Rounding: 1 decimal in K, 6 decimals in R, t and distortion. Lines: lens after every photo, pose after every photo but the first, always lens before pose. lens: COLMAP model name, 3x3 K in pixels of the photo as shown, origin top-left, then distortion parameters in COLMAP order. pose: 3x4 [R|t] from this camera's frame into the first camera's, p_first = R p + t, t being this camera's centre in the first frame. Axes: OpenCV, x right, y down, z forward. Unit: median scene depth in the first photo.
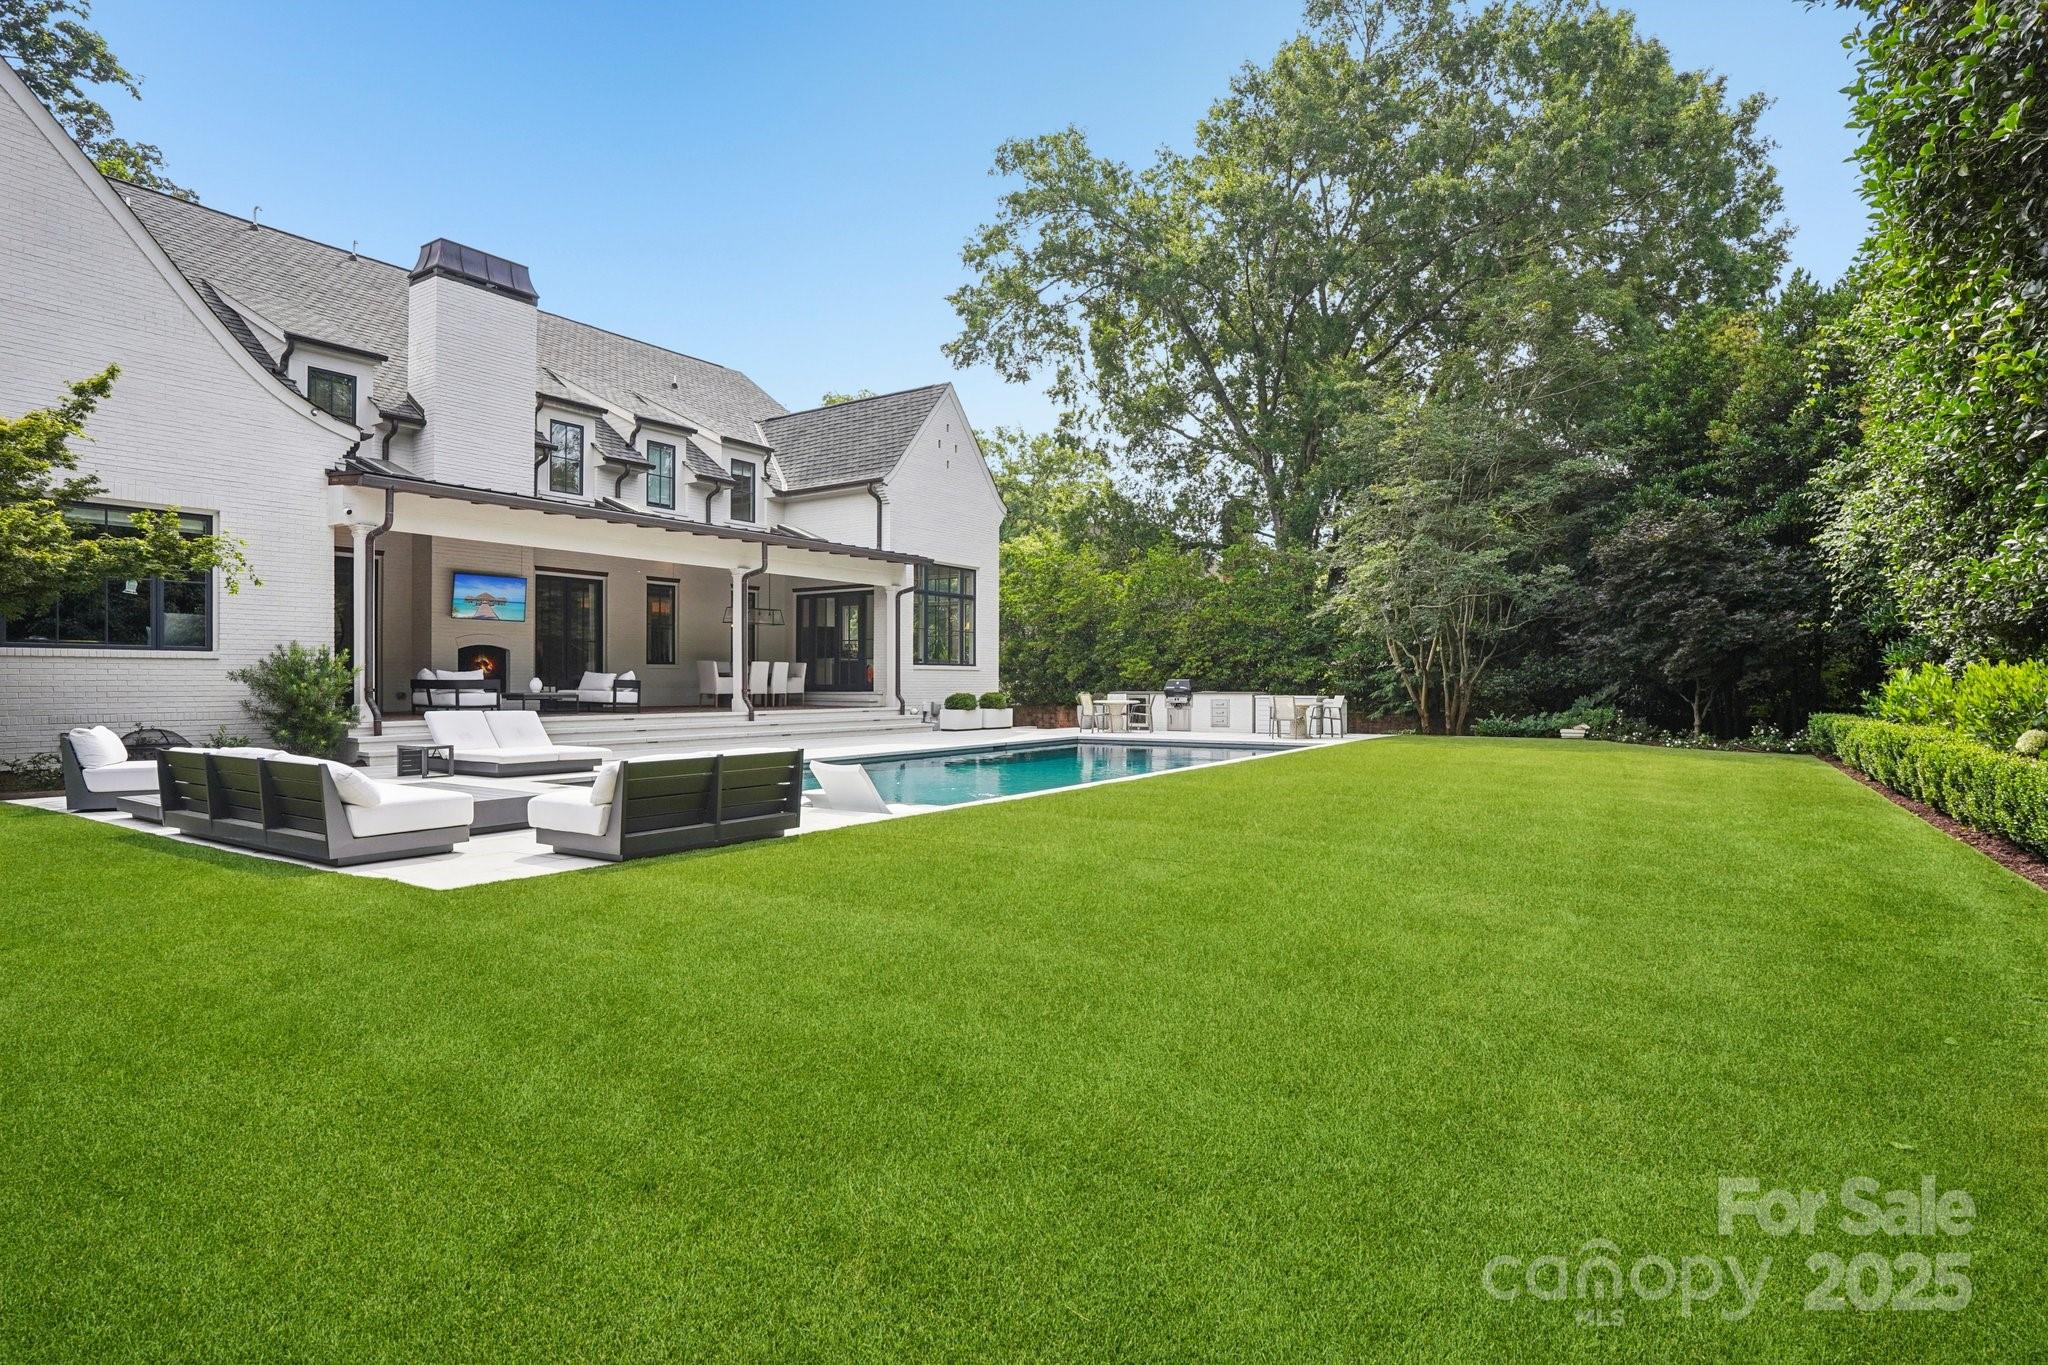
lens RADIAL K [[1094.8, 0, 1024.0], [0, 1094.8, 682.5], [0, 0, 1]] dist [0.000372, 0.000172]
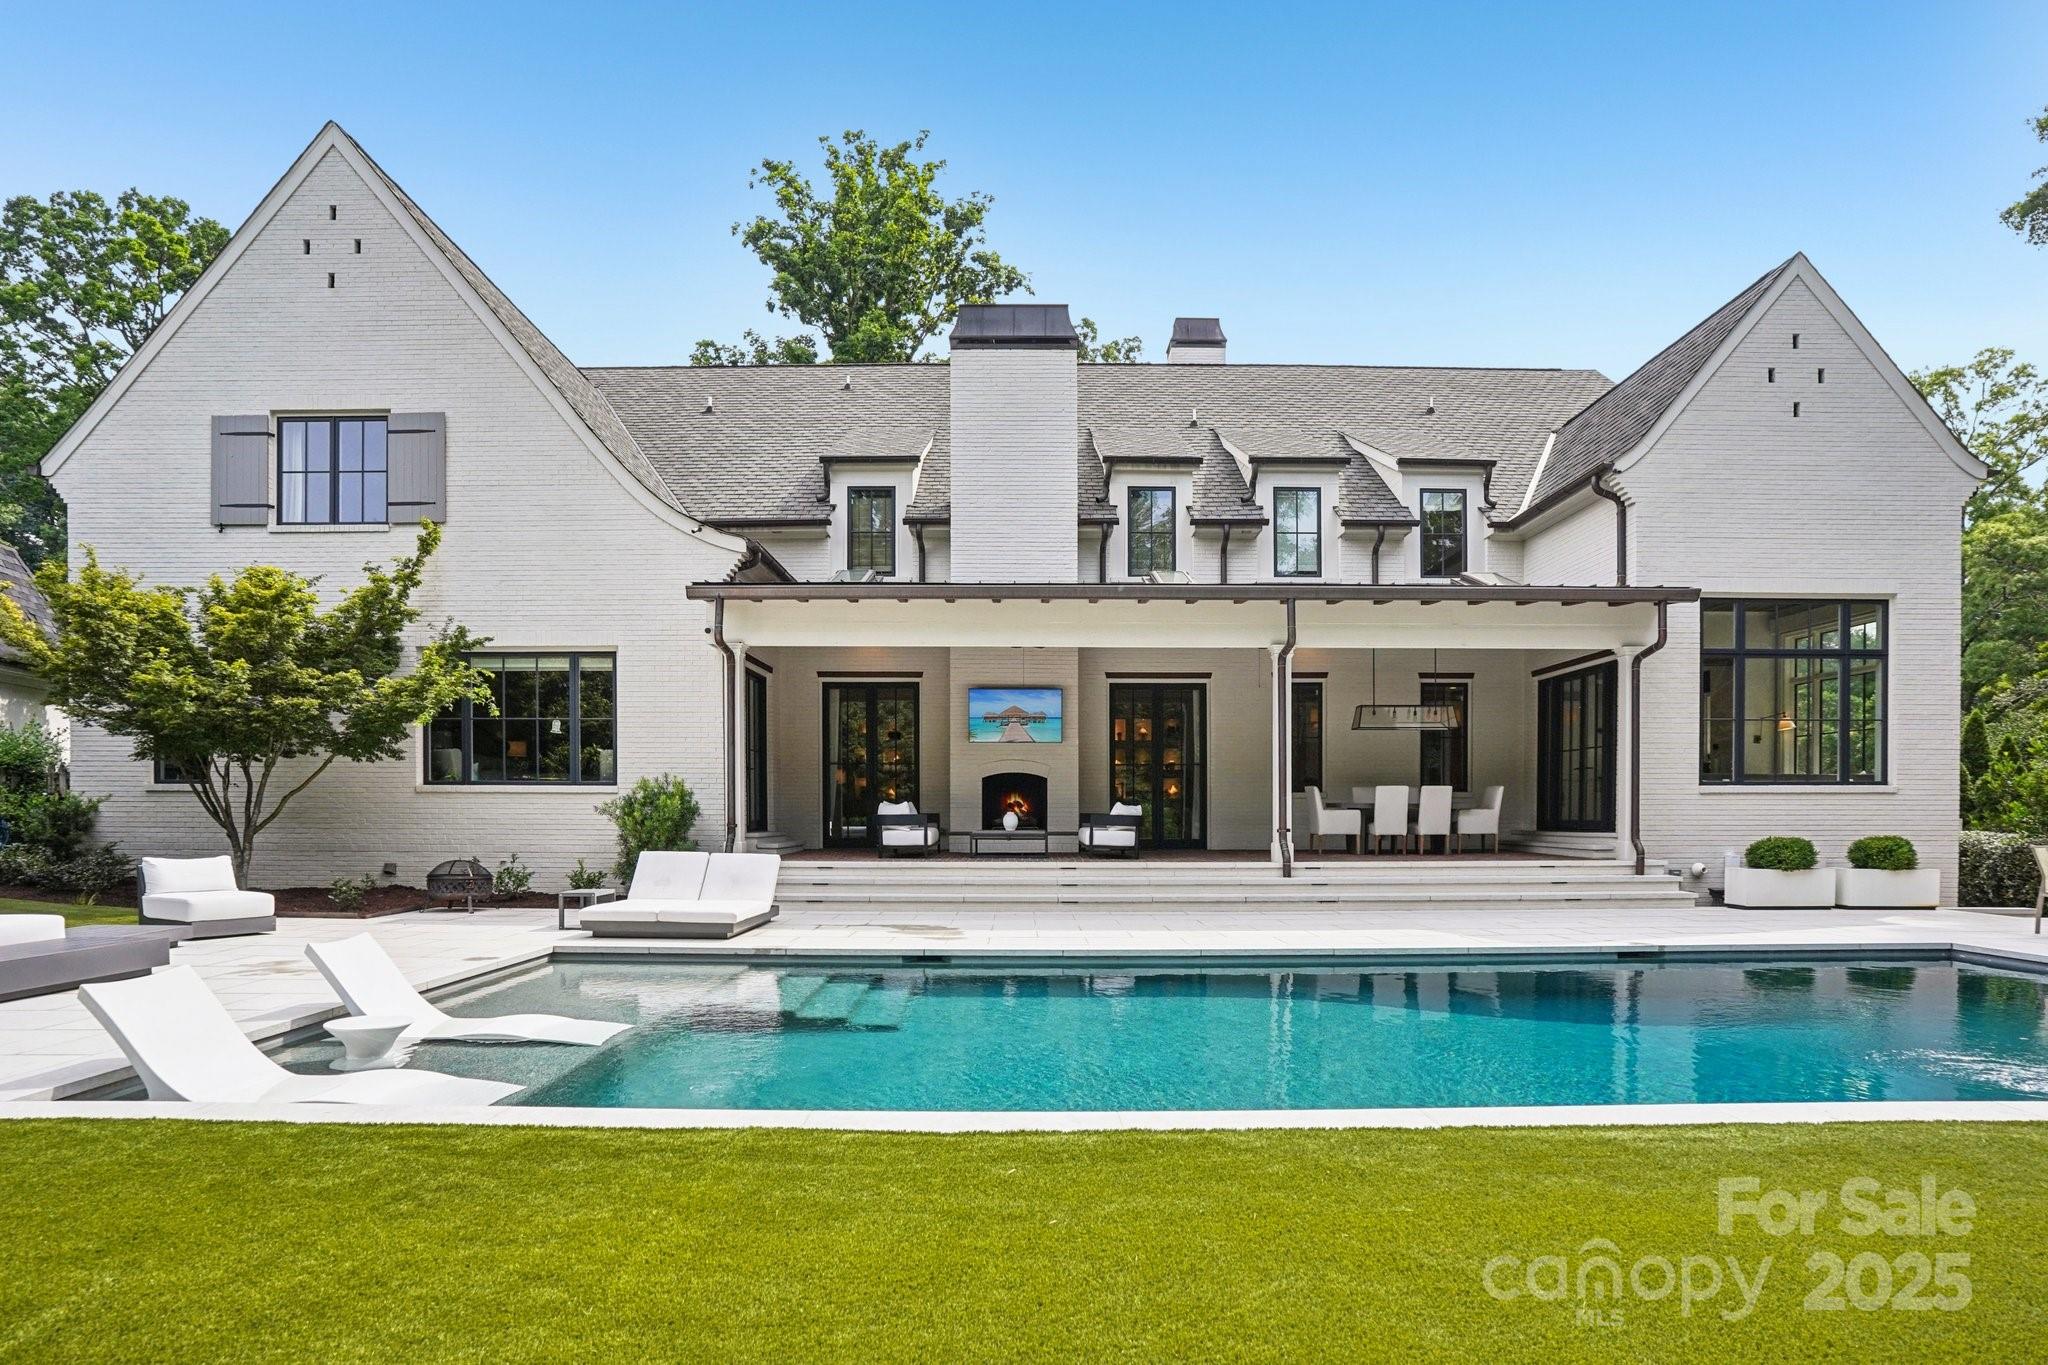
lens RADIAL K [[1194.7, 0, 1026.6], [0, 1194.7, 818.8], [0, 0, 1]] dist [-0.022737, 0.001223]
pose [[0.565147, -0.001804, -0.824988, 0.217299], [0.001740, 0.999998, -0.000995, 0.001138], [0.824989, -0.000873, 0.565149, 0.407999]]
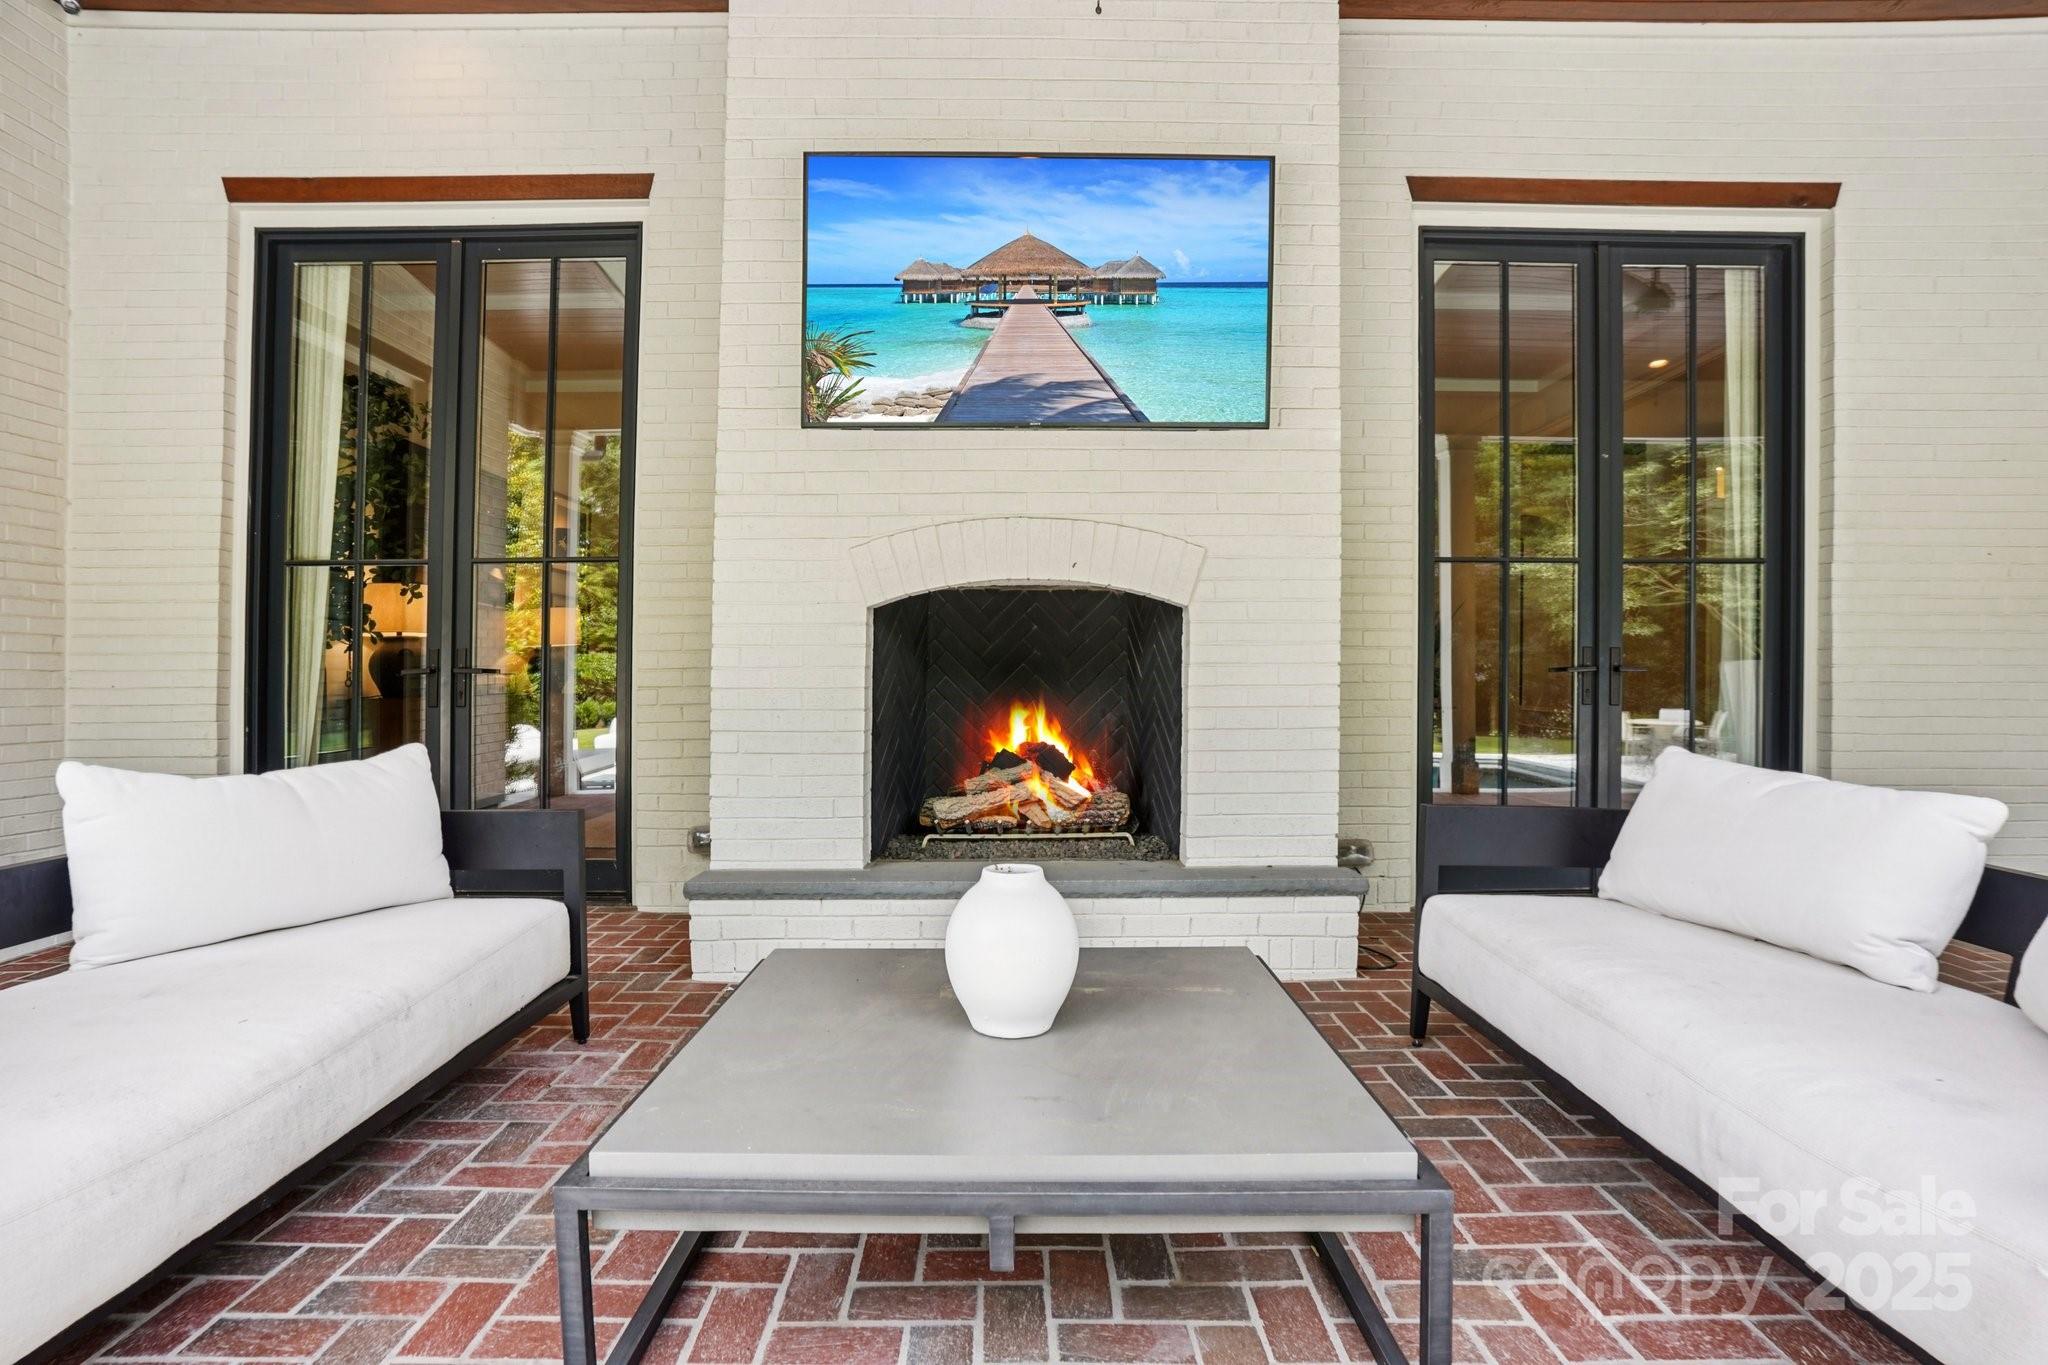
lens RADIAL K [[1085.9, 0, 994.4], [0, 1085.9, 798.6], [0, 0, 1]] dist [0.000402, 0.000280]
pose [[0.560844, -0.006261, -0.827898, -0.293760], [-0.000134, 0.999971, -0.007653, 0.004606], [0.827922, 0.004403, 0.560826, 0.742993]]
